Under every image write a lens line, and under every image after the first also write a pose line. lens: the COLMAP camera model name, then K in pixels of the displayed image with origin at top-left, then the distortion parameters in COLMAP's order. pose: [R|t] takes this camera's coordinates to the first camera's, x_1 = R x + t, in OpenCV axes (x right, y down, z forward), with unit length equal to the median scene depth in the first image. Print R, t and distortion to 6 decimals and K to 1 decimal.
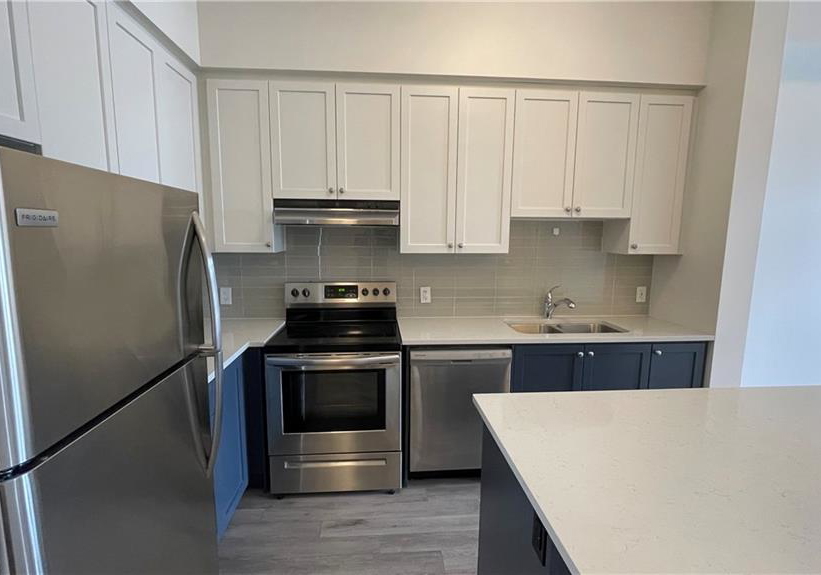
lens RADIAL K [[410.3, 0, 407.0], [0, 410.3, 289.6], [0, 0, 1]] dist [-0.002299, -0.002059]
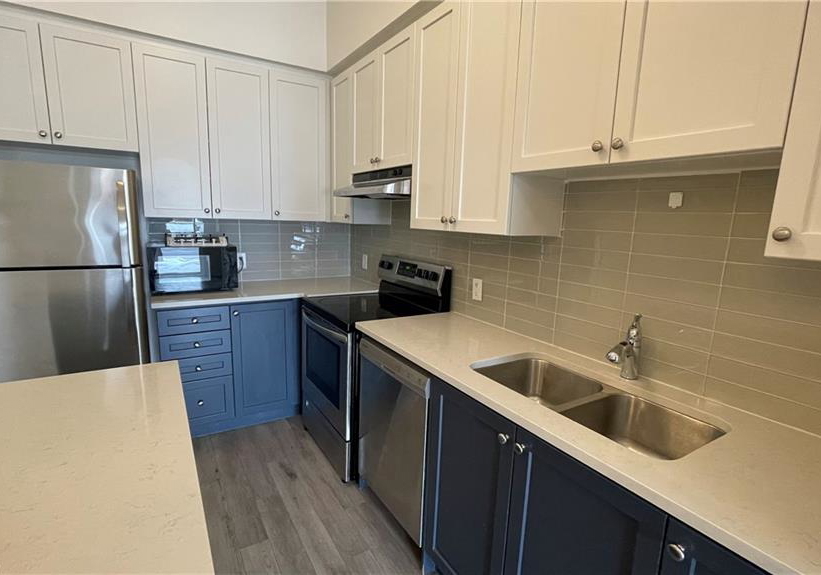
lens RADIAL K [[410.3, 0, 404.6], [0, 410.3, 290.8], [0, 0, 1]] dist [-0.002299, -0.002059]
pose [[0.459795, 0.167008, -0.872179, 0.736235], [-0.152342, 0.982430, 0.107808, -0.052227], [0.874860, 0.083300, 0.477159, 0.606650]]
